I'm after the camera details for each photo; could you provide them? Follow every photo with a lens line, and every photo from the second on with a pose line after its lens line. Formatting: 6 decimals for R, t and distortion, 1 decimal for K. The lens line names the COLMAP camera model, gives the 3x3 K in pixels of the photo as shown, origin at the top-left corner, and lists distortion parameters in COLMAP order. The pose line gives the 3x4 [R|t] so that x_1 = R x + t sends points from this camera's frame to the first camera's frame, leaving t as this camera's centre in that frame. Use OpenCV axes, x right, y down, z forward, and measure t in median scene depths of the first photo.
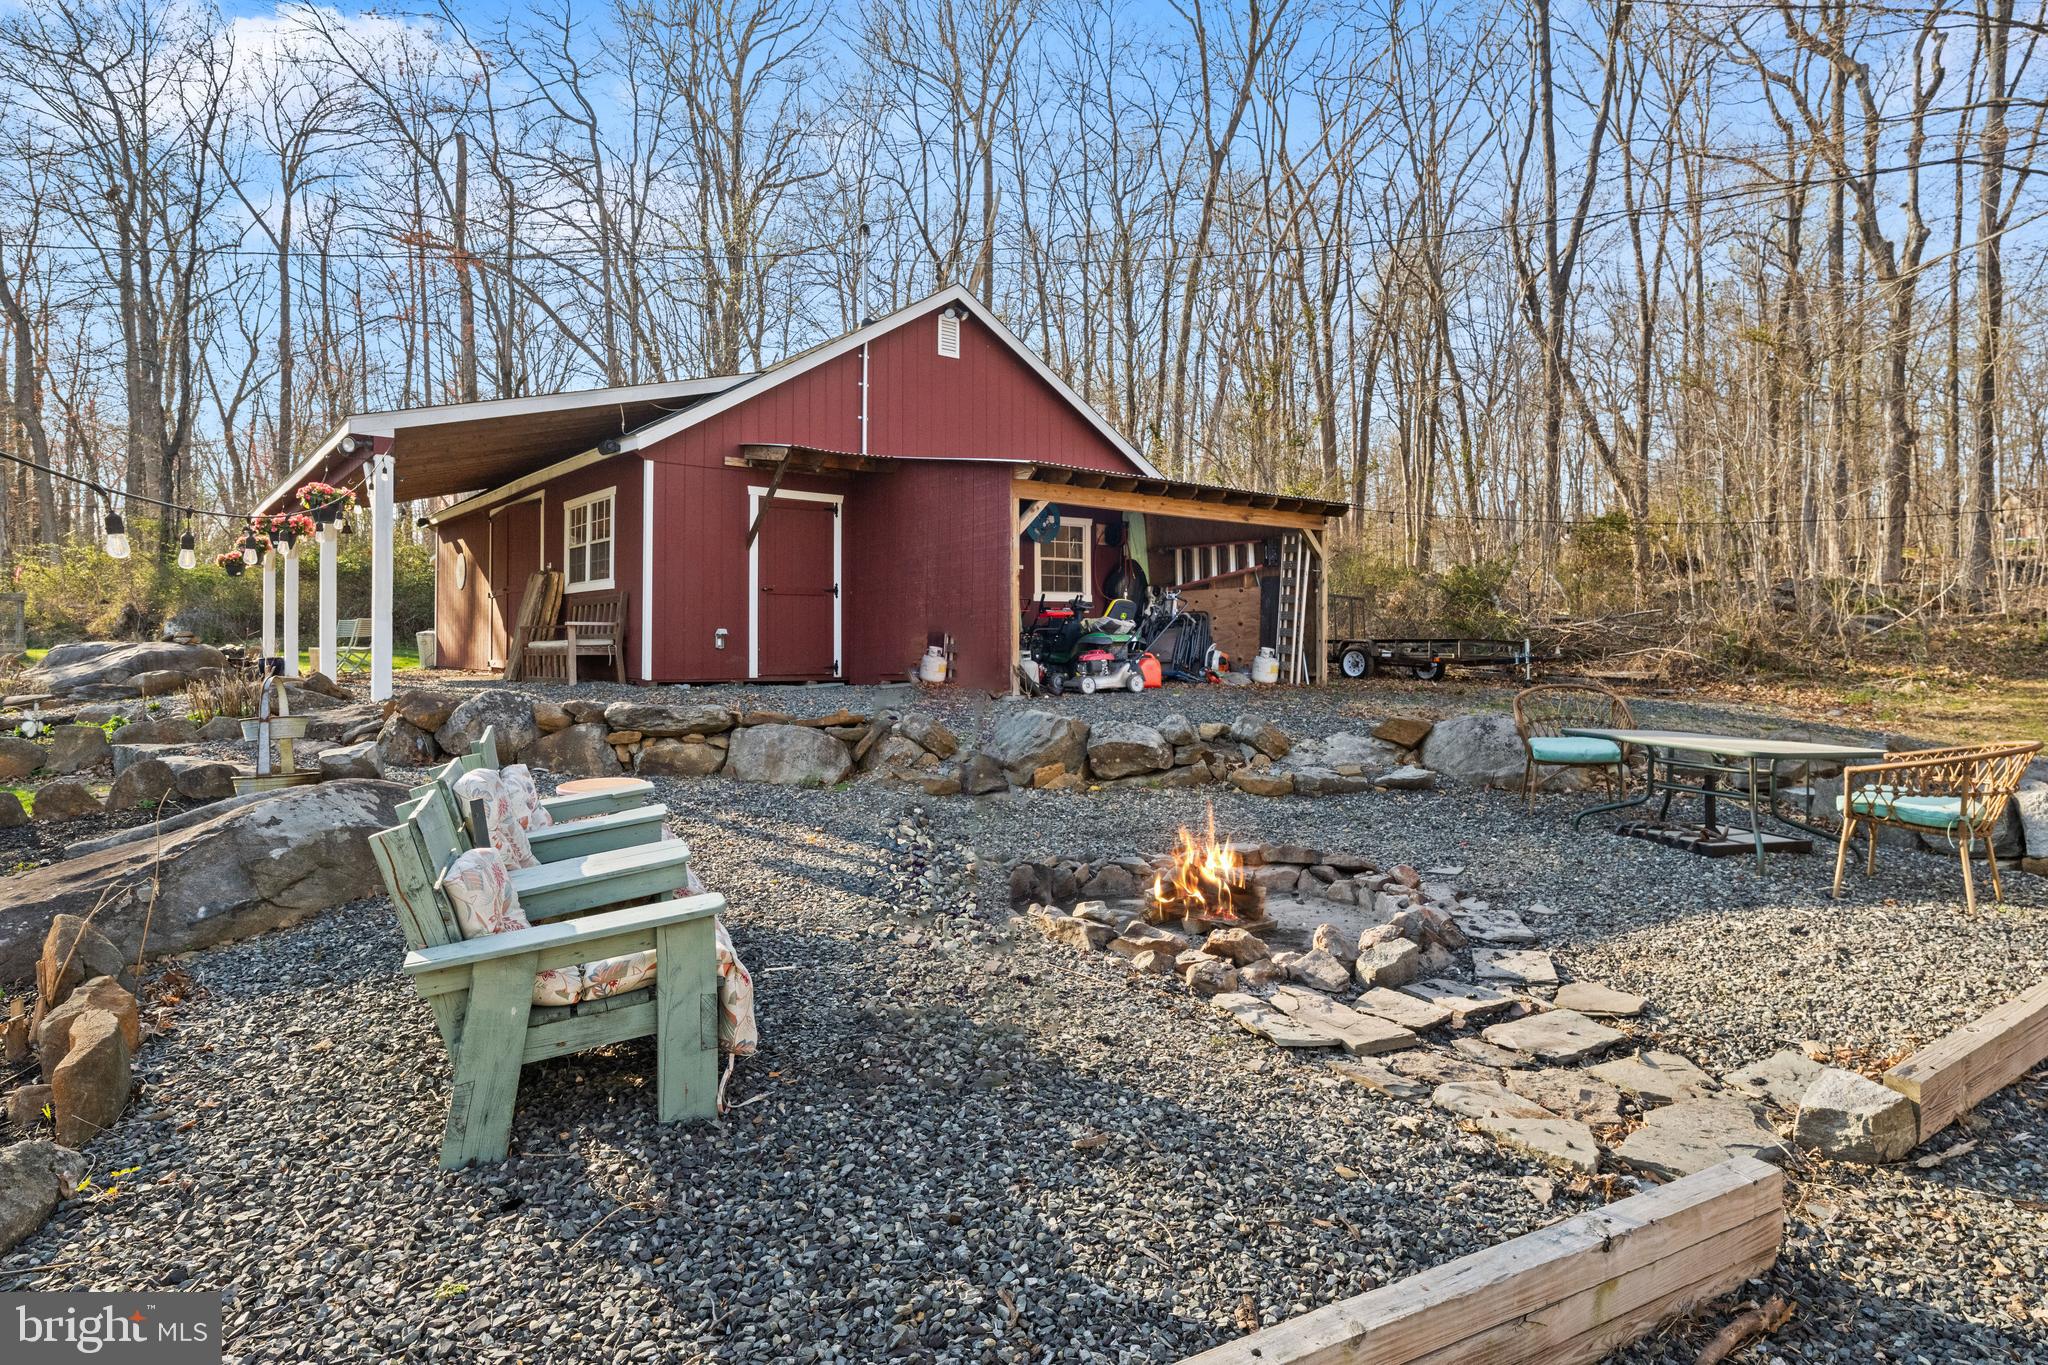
lens RADIAL K [[1145.2, 0, 1018.3], [0, 1145.2, 662.3], [0, 0, 1]] dist [0.001594, 0.001108]
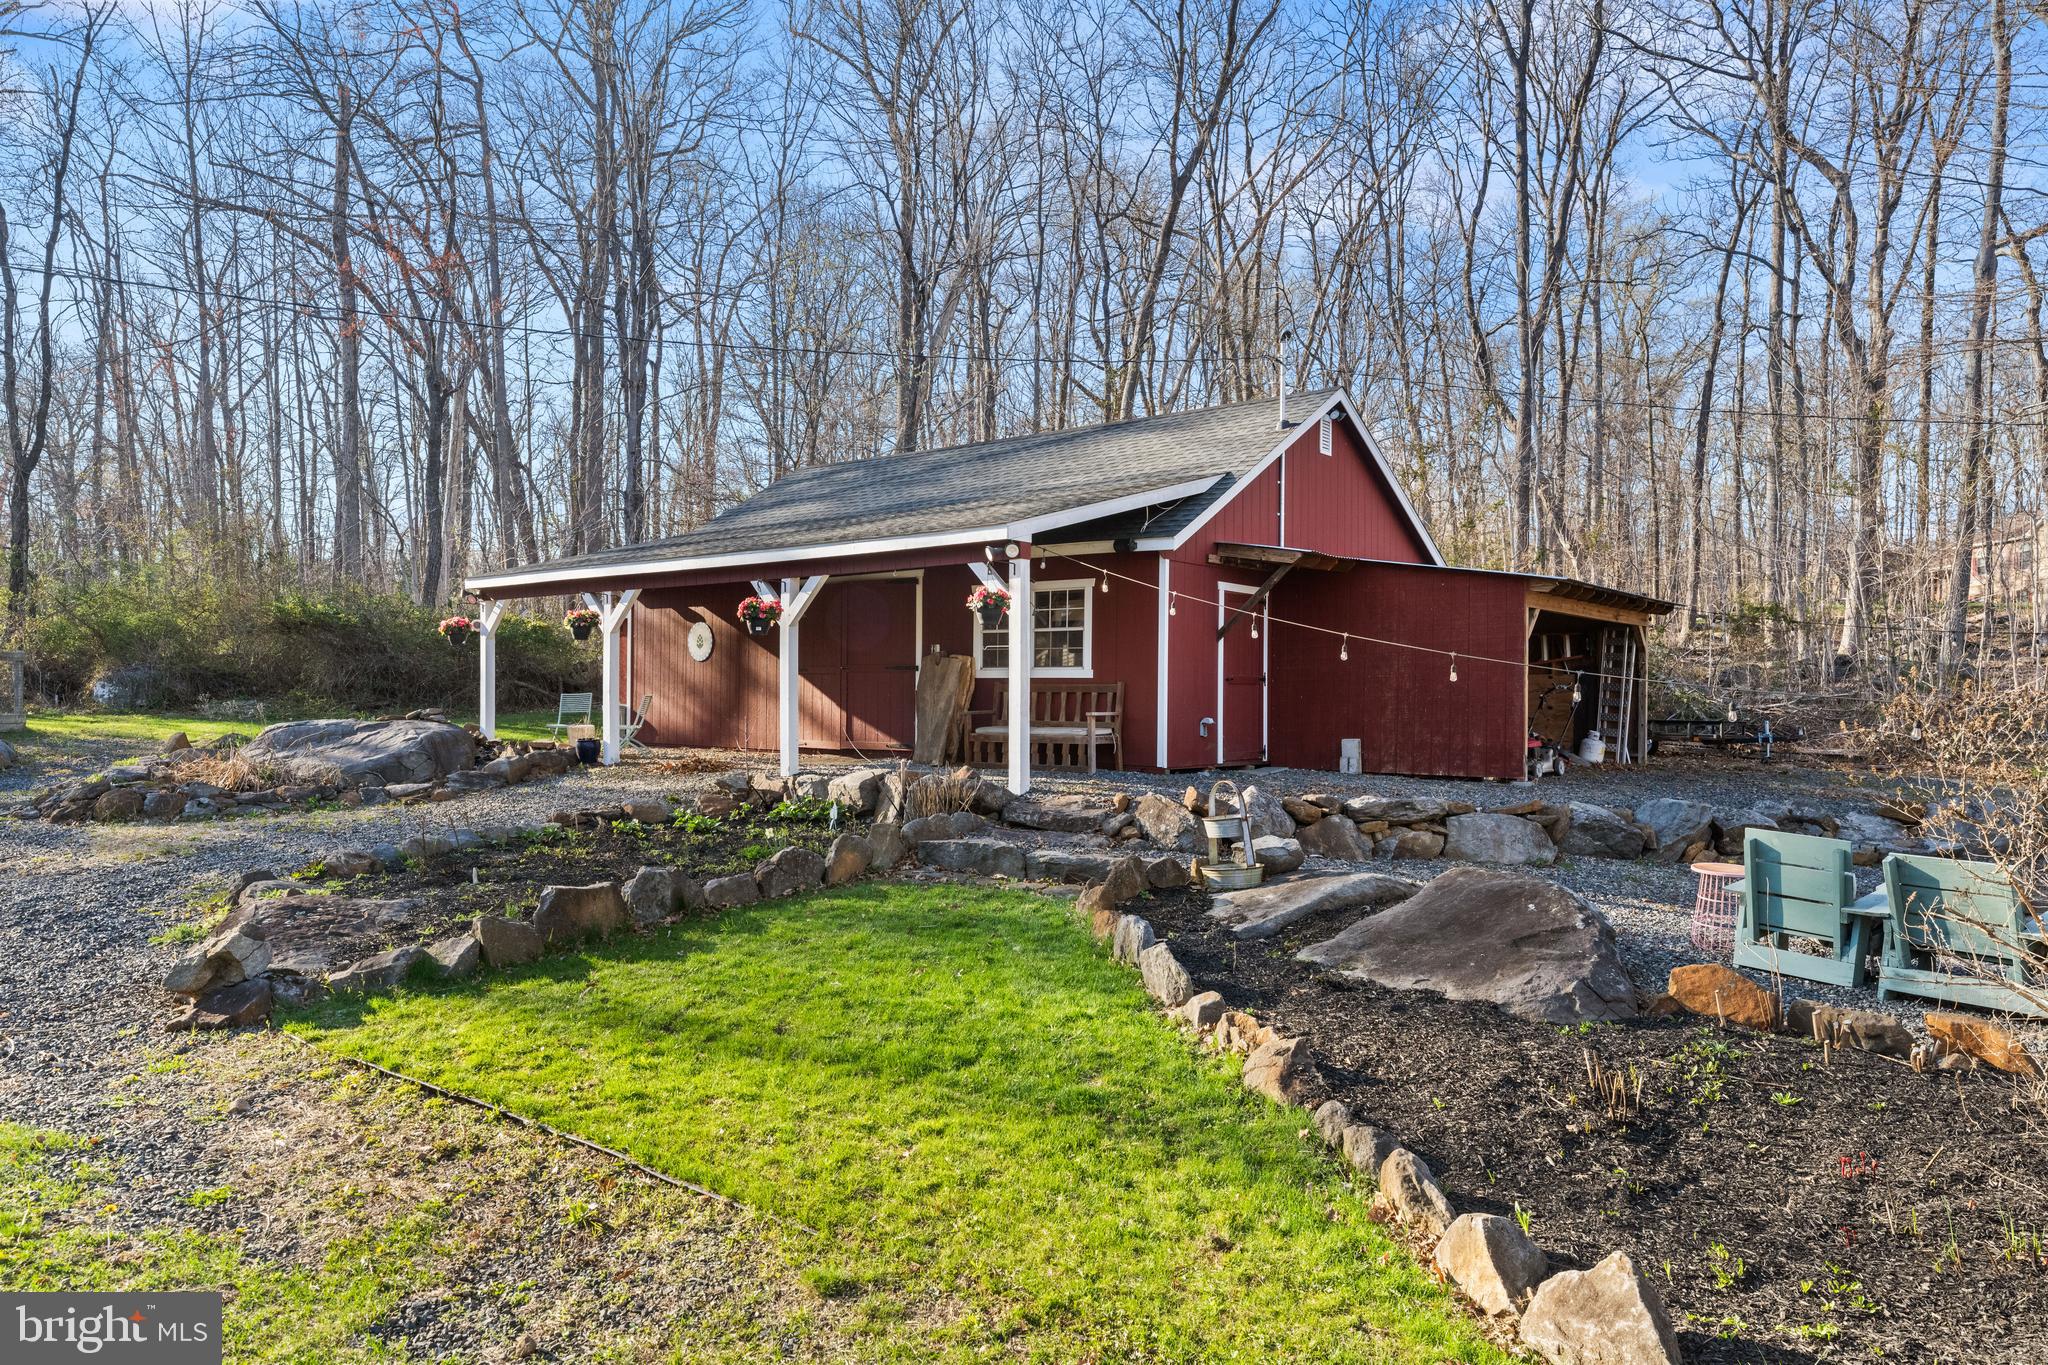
lens RADIAL K [[1349.7, 0, 1027.3], [0, 1349.7, 693.3], [0, 0, 1]] dist [0.008613, -0.000629]
pose [[0.976079, 0.005052, 0.217356, -0.663606], [-0.001979, 0.999895, -0.014353, -0.032530], [-0.217405, 0.013580, 0.975987, -0.165712]]
